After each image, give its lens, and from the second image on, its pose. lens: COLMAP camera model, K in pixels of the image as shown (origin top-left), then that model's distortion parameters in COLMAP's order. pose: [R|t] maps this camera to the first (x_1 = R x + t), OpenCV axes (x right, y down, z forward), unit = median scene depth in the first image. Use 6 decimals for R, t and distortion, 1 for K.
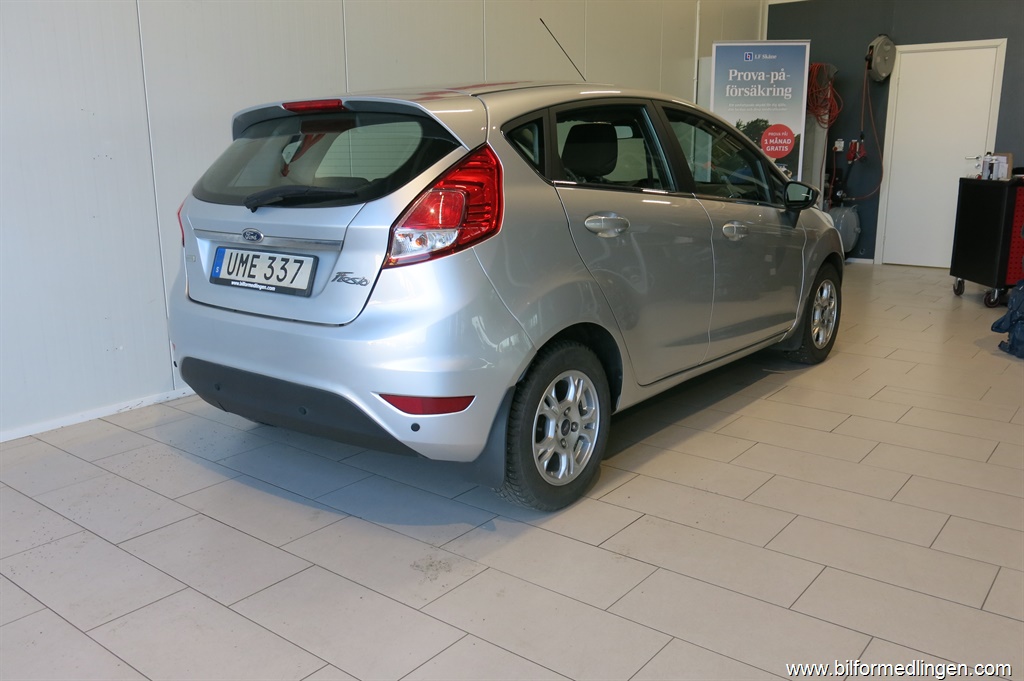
lens RADIAL K [[847.8, 0, 513.6], [0, 847.8, 341.7], [0, 0, 1]] dist [-0.011804, -0.001367]
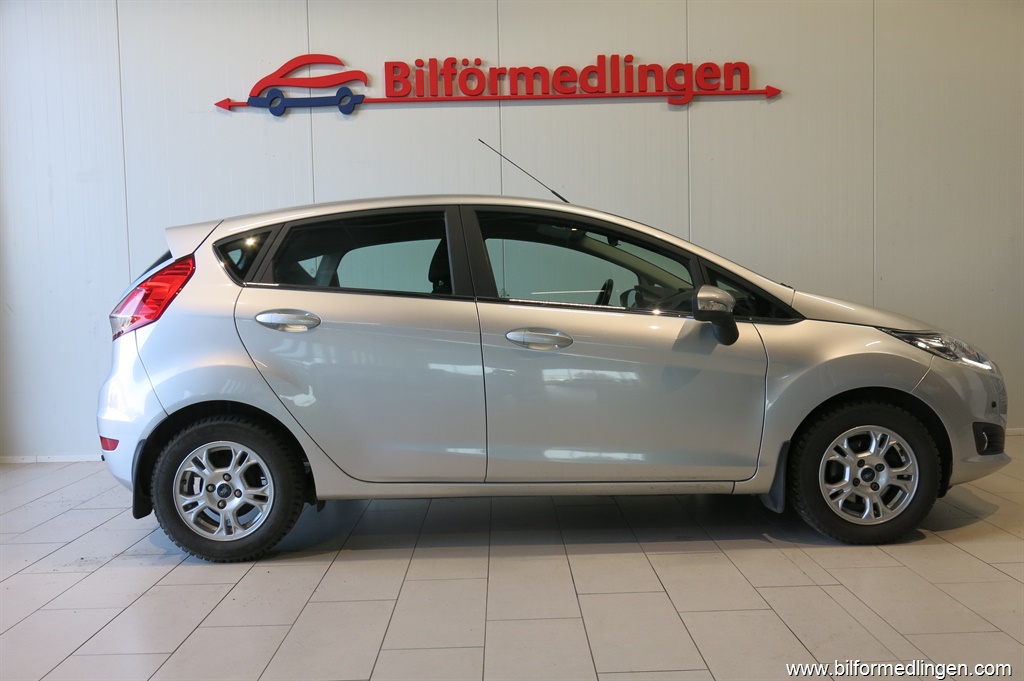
lens RADIAL K [[847.8, 0, 511.6], [0, 847.8, 339.2], [0, 0, 1]] dist [-0.011804, -0.001367]
pose [[0.627737, 0.030814, -0.777816, 1.086682], [-0.151942, 0.984847, -0.083608, -0.059831], [0.763453, 0.170667, 0.622906, 0.490104]]
